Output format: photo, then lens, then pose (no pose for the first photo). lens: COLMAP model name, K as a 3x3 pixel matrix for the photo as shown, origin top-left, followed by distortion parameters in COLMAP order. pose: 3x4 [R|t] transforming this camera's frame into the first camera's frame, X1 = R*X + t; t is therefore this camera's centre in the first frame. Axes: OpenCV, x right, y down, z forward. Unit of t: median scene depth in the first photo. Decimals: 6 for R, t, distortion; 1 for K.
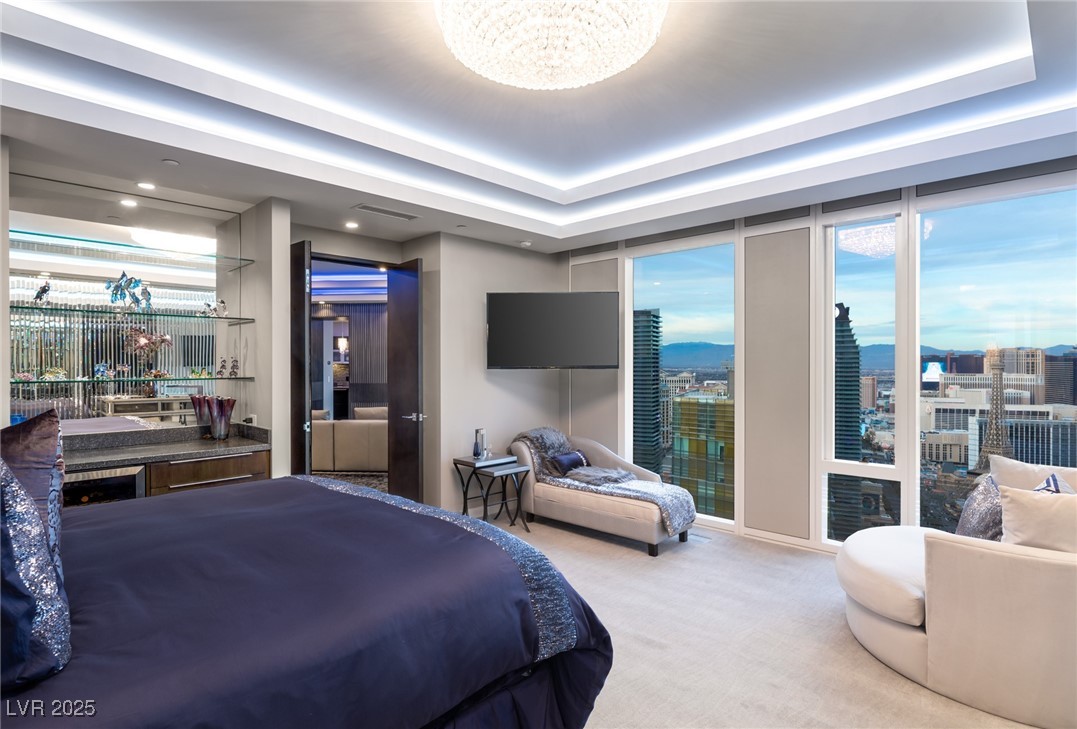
lens RADIAL K [[551.2, 0, 538.5], [0, 551.2, 364.5], [0, 0, 1]] dist [-0.002045, -0.000249]
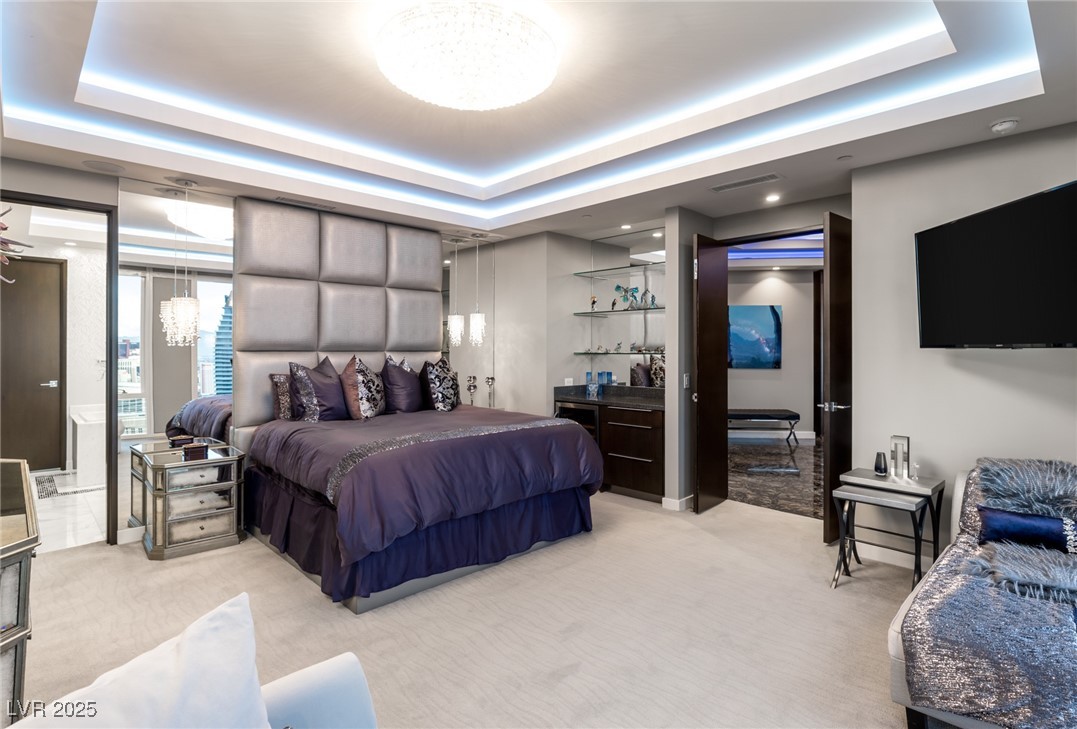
lens RADIAL K [[551.2, 0, 538.5], [0, 551.2, 364.5], [0, 0, 1]] dist [-0.002045, -0.000249]
pose [[-0.025924, 0.018390, -0.999495, 0.735758], [-0.012288, 0.999749, 0.018714, 0.027454], [0.999588, 0.012767, -0.025692, 0.705965]]
